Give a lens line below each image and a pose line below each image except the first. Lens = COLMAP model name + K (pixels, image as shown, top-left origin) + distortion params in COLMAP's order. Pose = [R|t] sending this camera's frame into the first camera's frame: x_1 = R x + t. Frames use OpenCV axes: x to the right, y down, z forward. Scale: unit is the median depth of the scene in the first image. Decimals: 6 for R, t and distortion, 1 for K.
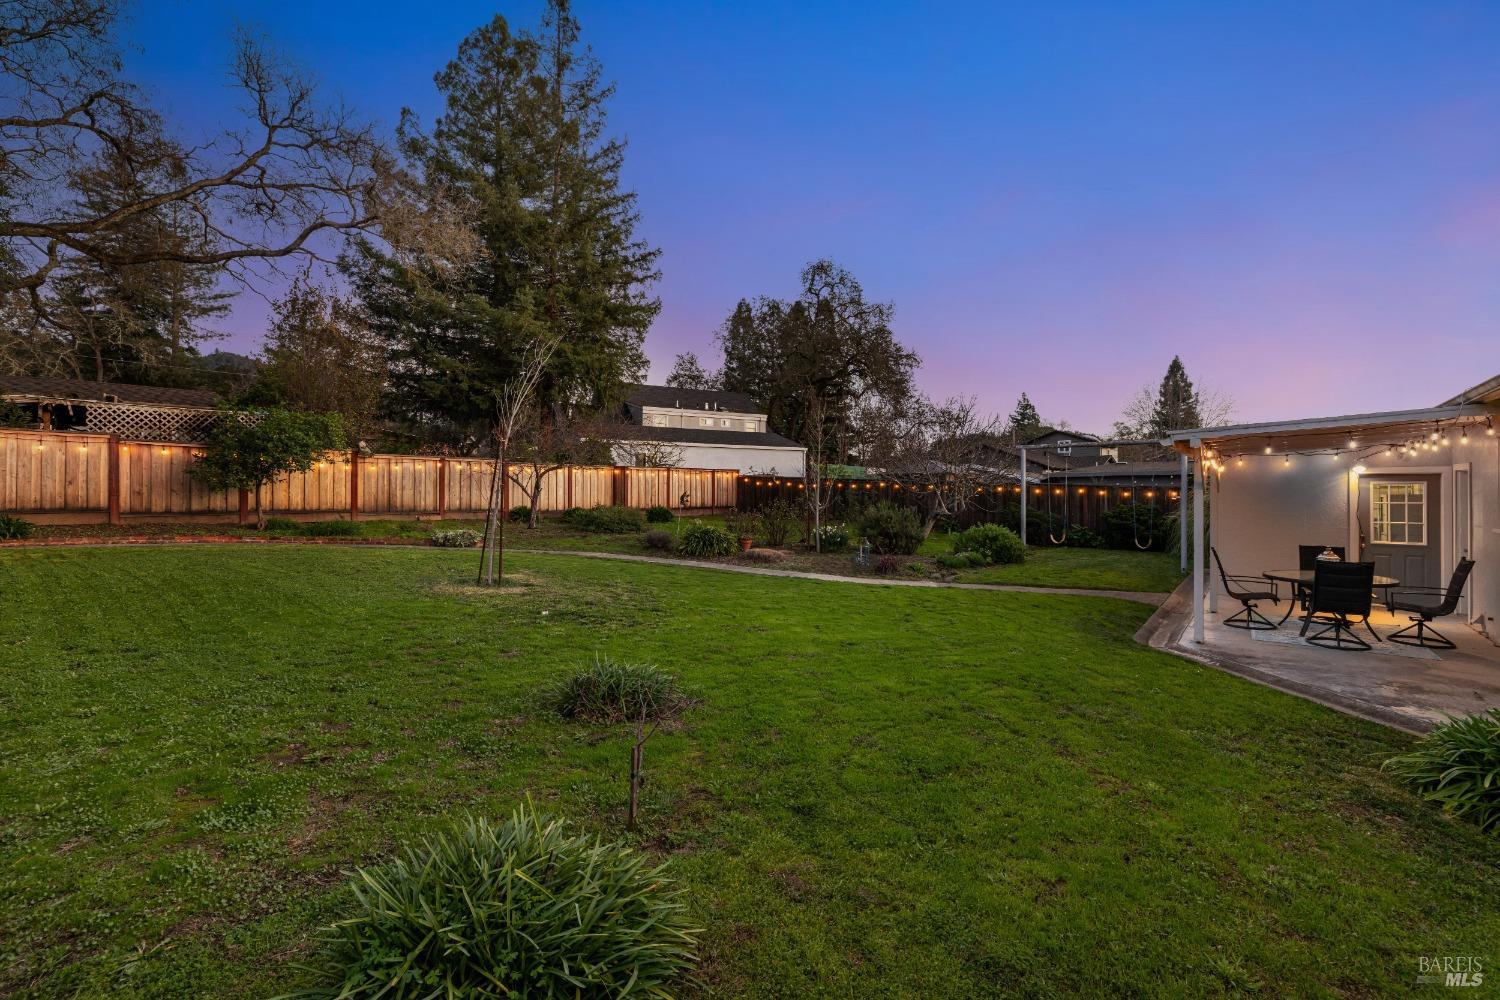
lens RADIAL K [[649.7, 0, 735.8], [0, 649.7, 491.2], [0, 0, 1]] dist [0.003889, 0.000060]
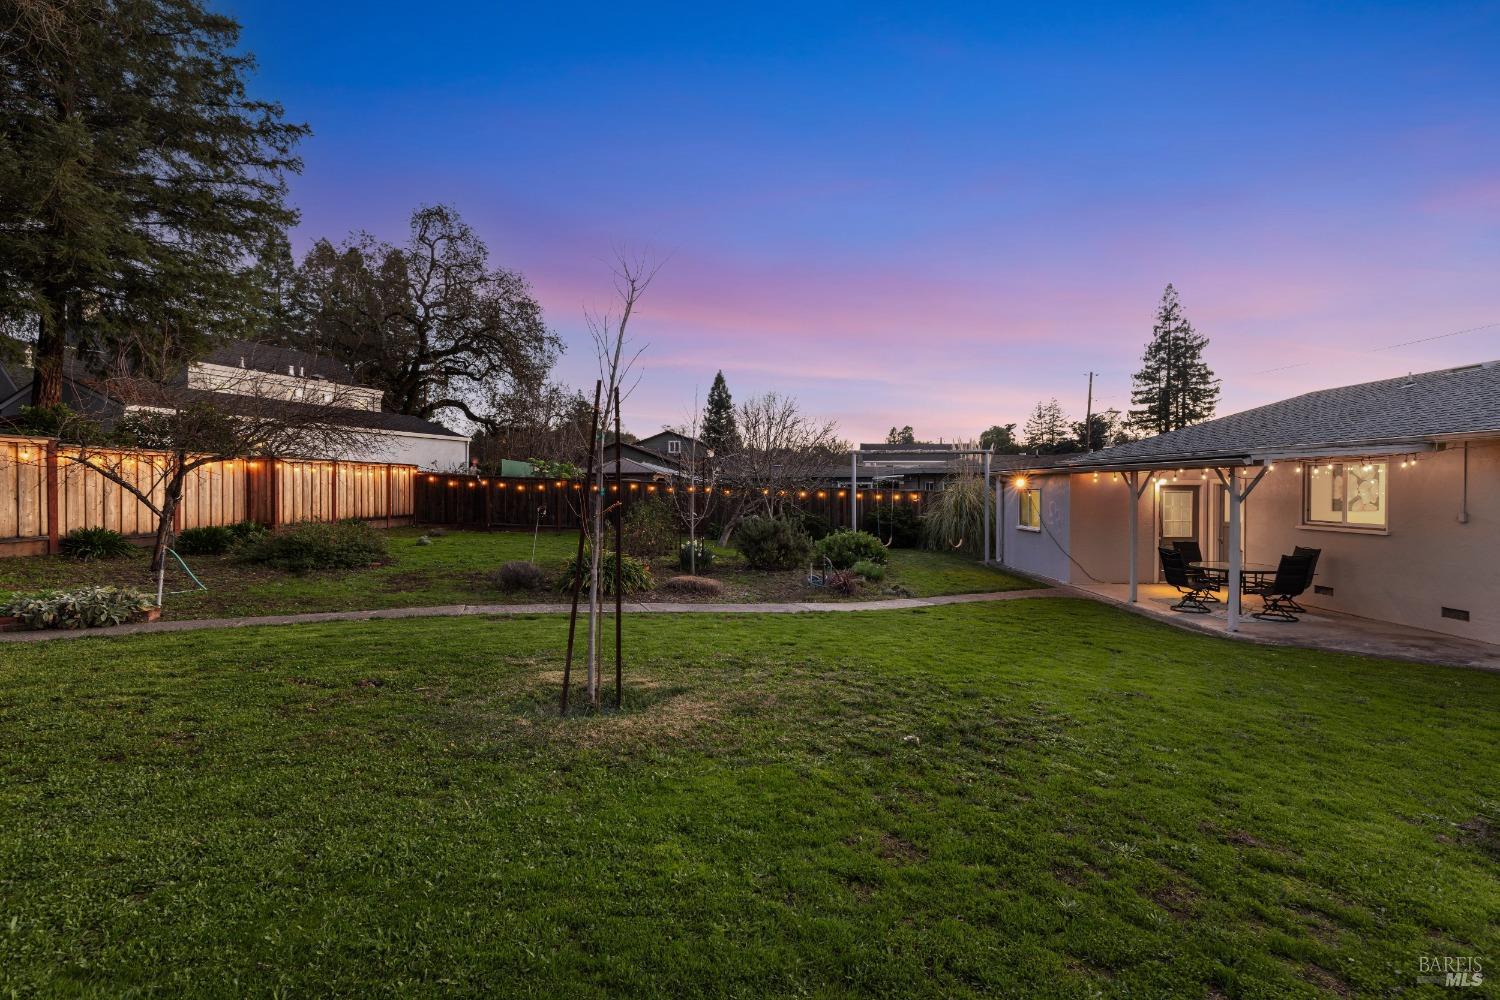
lens RADIAL K [[683.2, 0, 743.3], [0, 683.2, 491.7], [0, 0, 1]] dist [0.000155, 0.000869]
pose [[0.761193, -0.003908, 0.648514, -0.314854], [-0.000474, 0.999978, 0.006583, -0.011655], [-0.648526, -0.005318, 0.761174, 0.259181]]
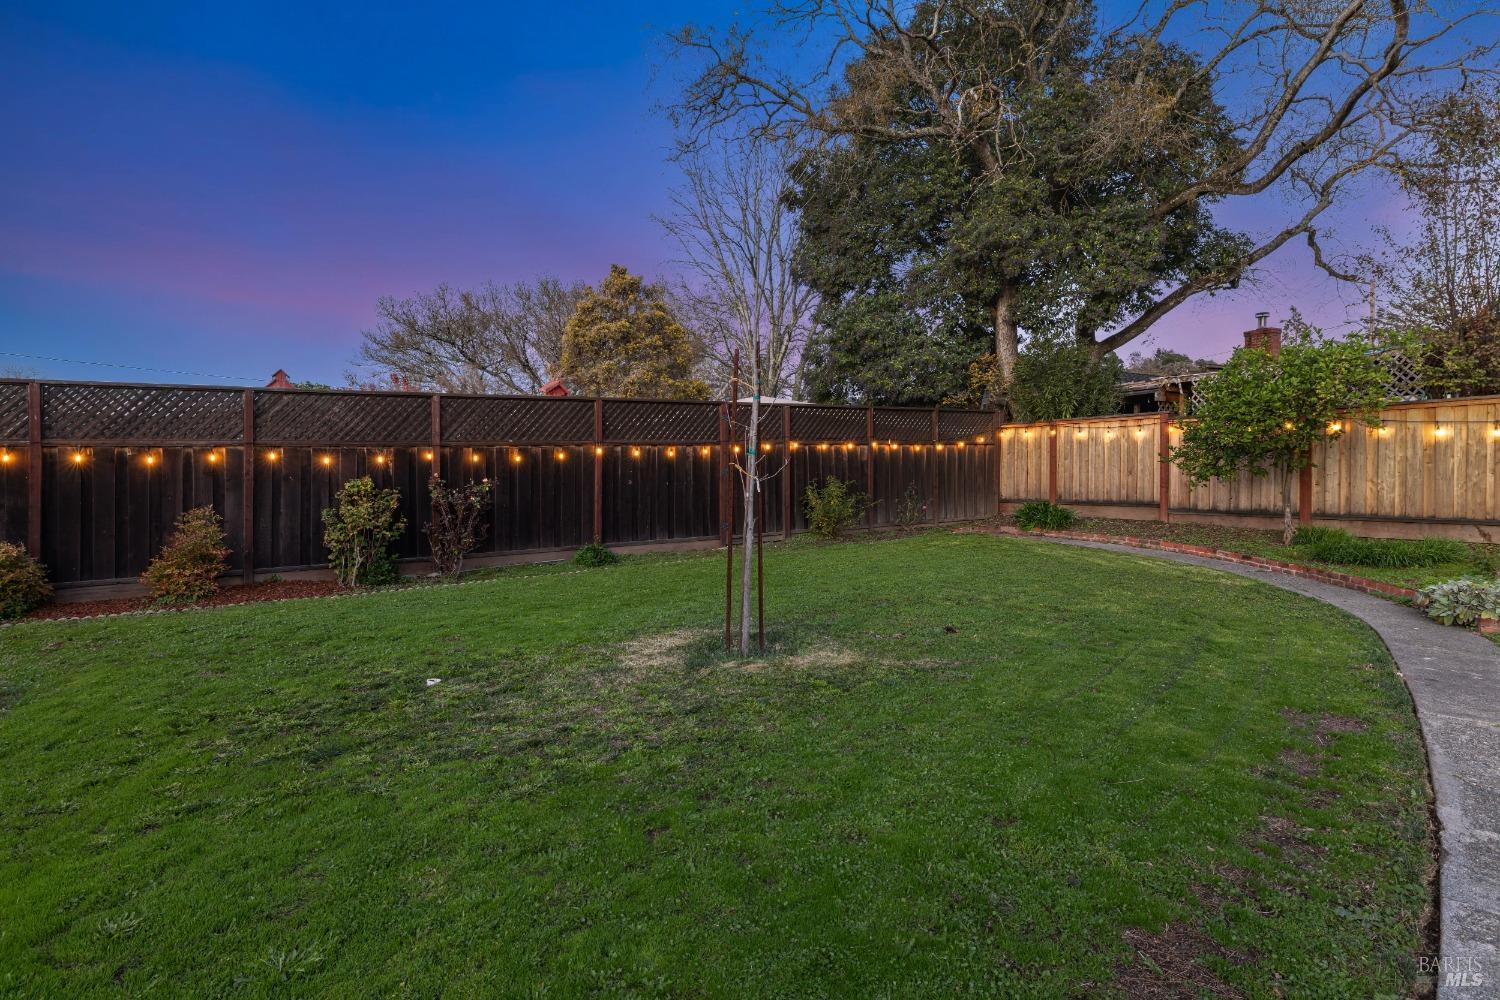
lens RADIAL K [[806.8, 0, 752.0], [0, 806.8, 485.8], [0, 0, 1]] dist [0.002852, 0.000187]
pose [[-0.298806, 0.001593, -0.954313, 0.128186], [-0.003012, 0.999992, 0.002613, 0.002622], [0.954309, 0.003655, -0.298799, 0.592395]]
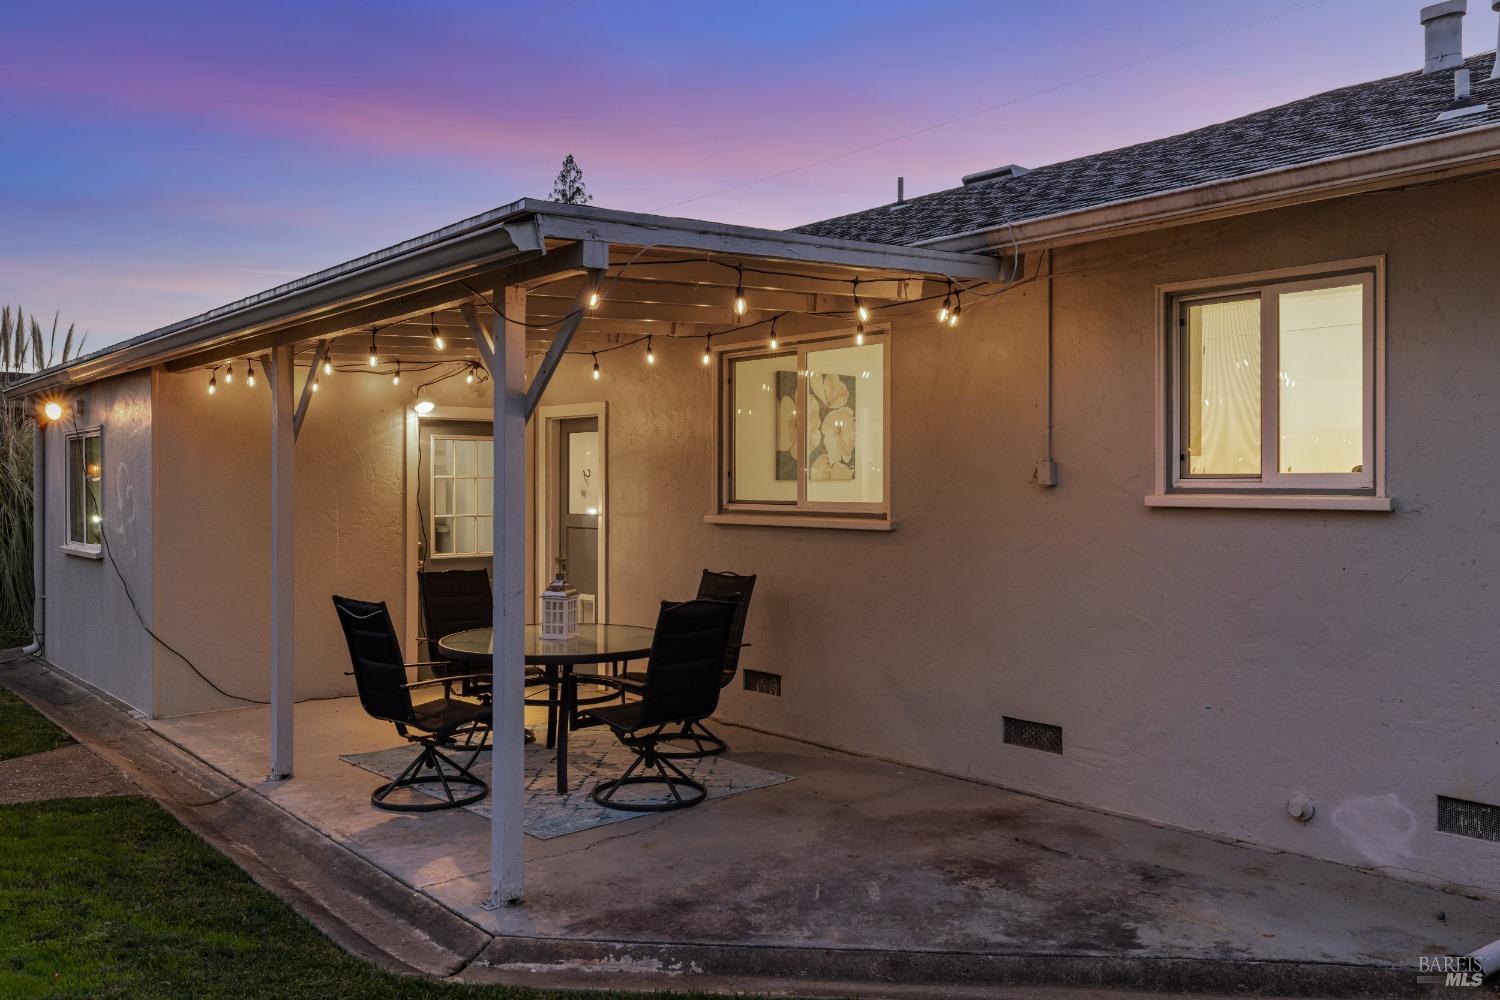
lens RADIAL K [[1179.7, 0, 749.4], [0, 1179.7, 492.7], [0, 0, 1]] dist [-0.008723, 0.007894]
pose [[0.167340, -0.006898, 0.985875, 0.068984], [0.000742, 0.999976, 0.006871, 0.012324], [-0.985899, -0.000418, 0.167342, 0.322683]]
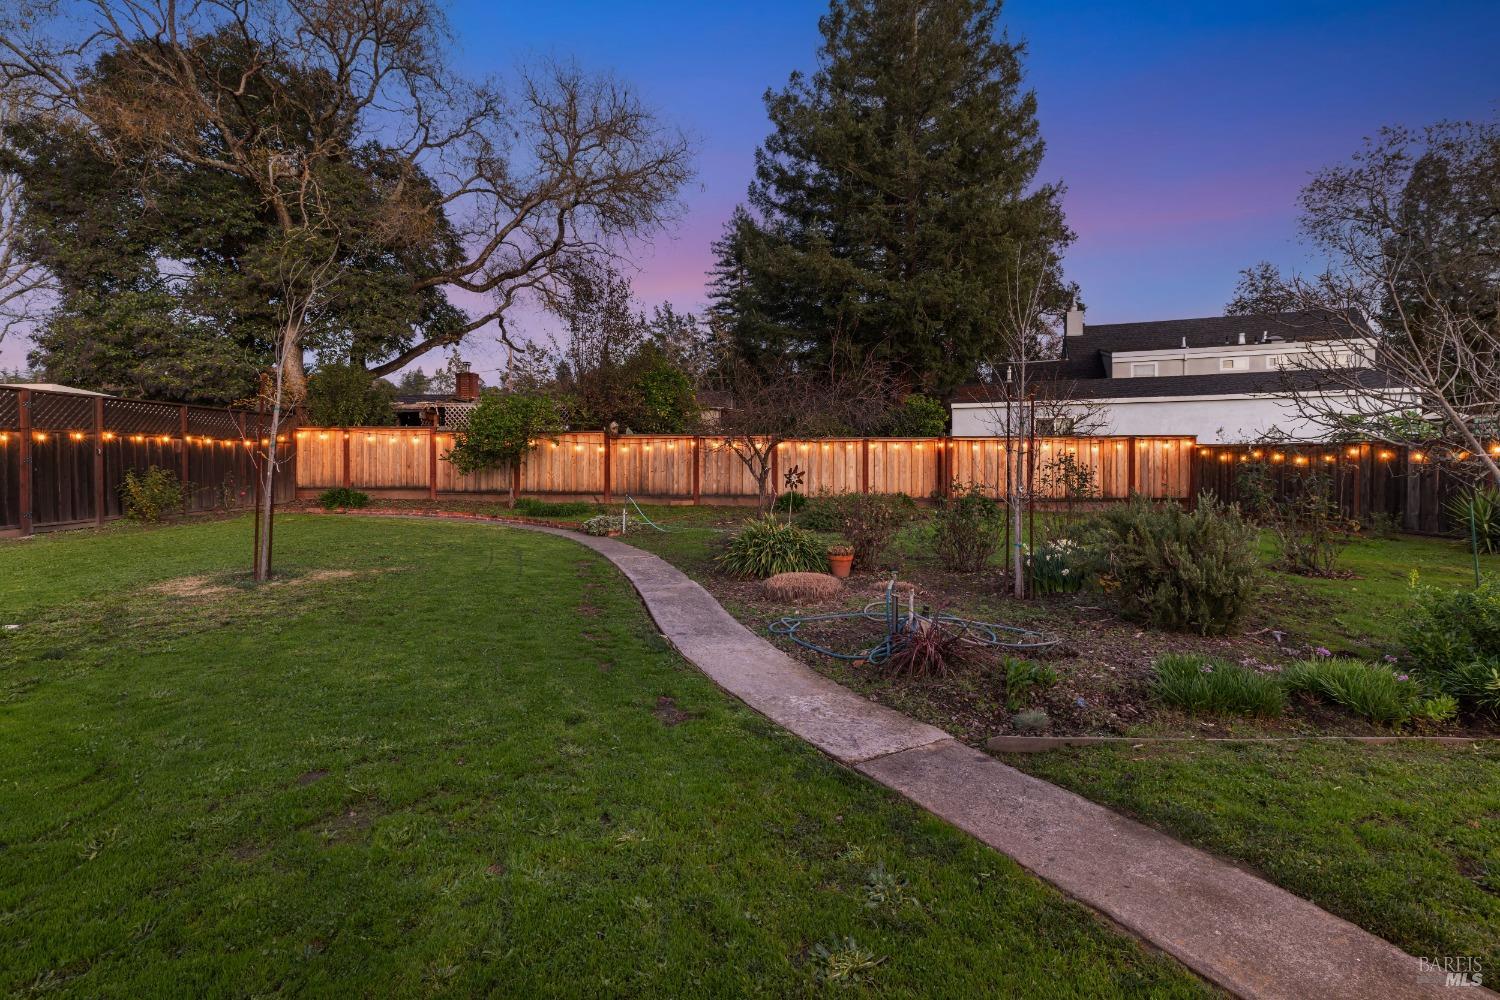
lens RADIAL K [[683.2, 0, 743.3], [0, 683.2, 482.1], [0, 0, 1]] dist [0.000155, 0.000869]
pose [[0.642616, 0.000120, -0.766189, 0.308686], [0.000288, 1.000000, 0.000399, 0.011878], [0.766188, -0.000477, 0.642616, 0.452367]]
